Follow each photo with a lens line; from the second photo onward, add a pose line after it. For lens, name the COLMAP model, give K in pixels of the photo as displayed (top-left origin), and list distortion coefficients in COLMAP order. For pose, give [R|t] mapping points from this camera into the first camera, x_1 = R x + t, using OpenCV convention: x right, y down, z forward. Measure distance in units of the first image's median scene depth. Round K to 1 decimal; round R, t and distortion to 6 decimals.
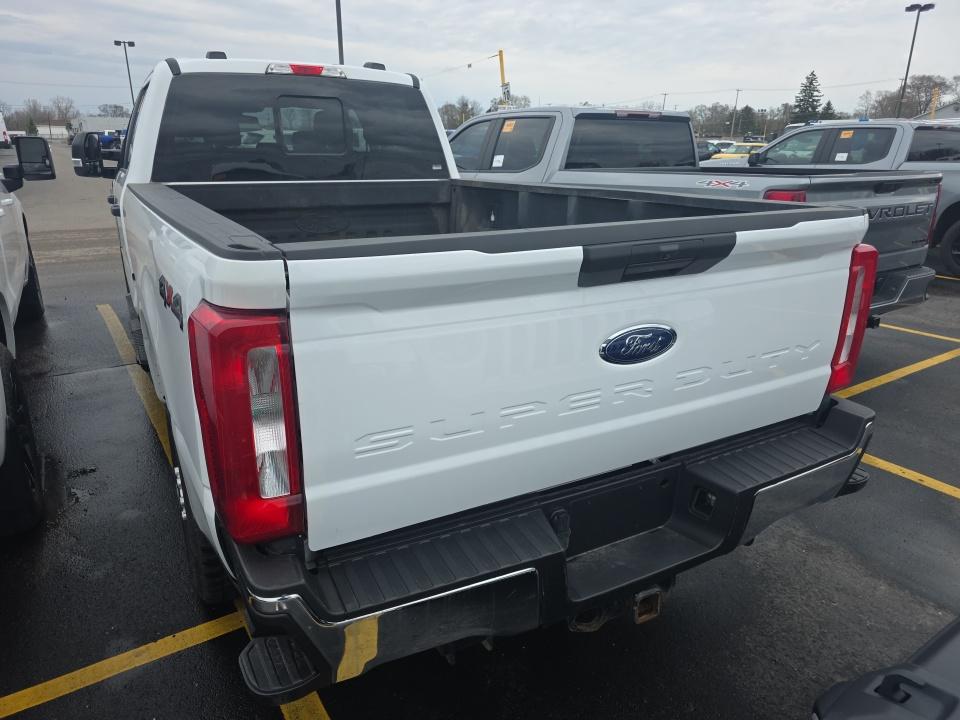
lens RADIAL K [[648.2, 0, 480.0], [0, 648.2, 360.0], [0, 0, 1]] dist [0.048718, -0.042969]
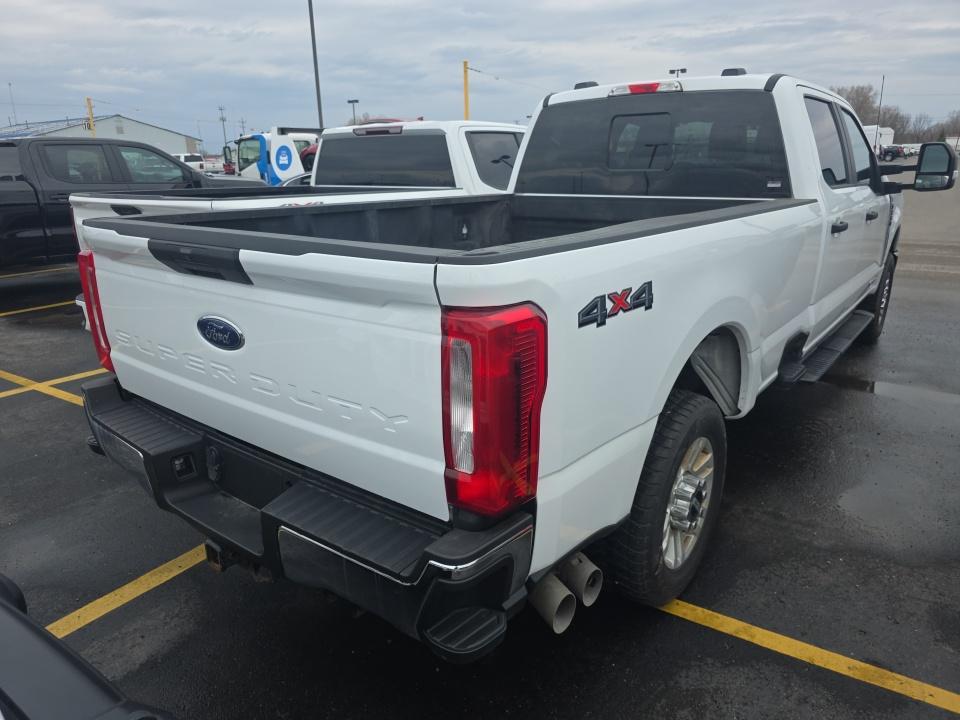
lens RADIAL K [[682.2, 0, 480.0], [0, 682.2, 360.0], [0, 0, 1]] dist [0.006504, 0.001680]
pose [[0.381526, 0.251489, -0.889489, 0.985739], [-0.273058, 0.949997, 0.151475, -0.188658], [0.883107, 0.185091, 0.431119, 0.561632]]
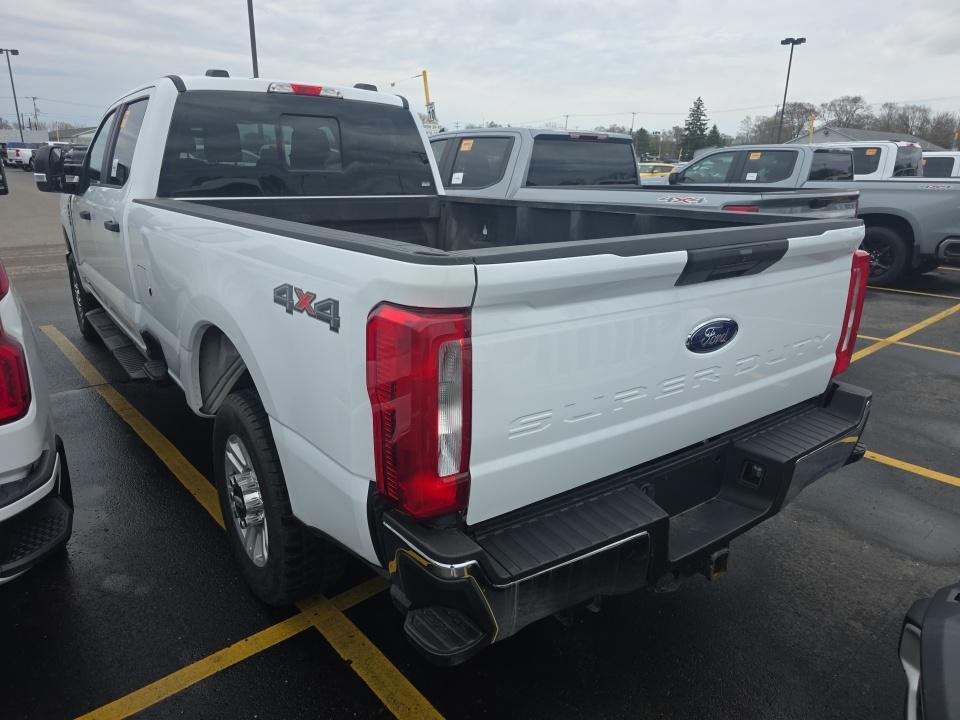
lens RADIAL K [[648.2, 0, 480.0], [0, 648.2, 360.0], [0, 0, 1]] dist [0.048718, -0.042969]
pose [[0.990486, -0.032168, 0.133804, -0.207583], [0.035392, 0.999136, -0.021785, 0.019177], [-0.132988, 0.026313, 0.990768, -0.062143]]
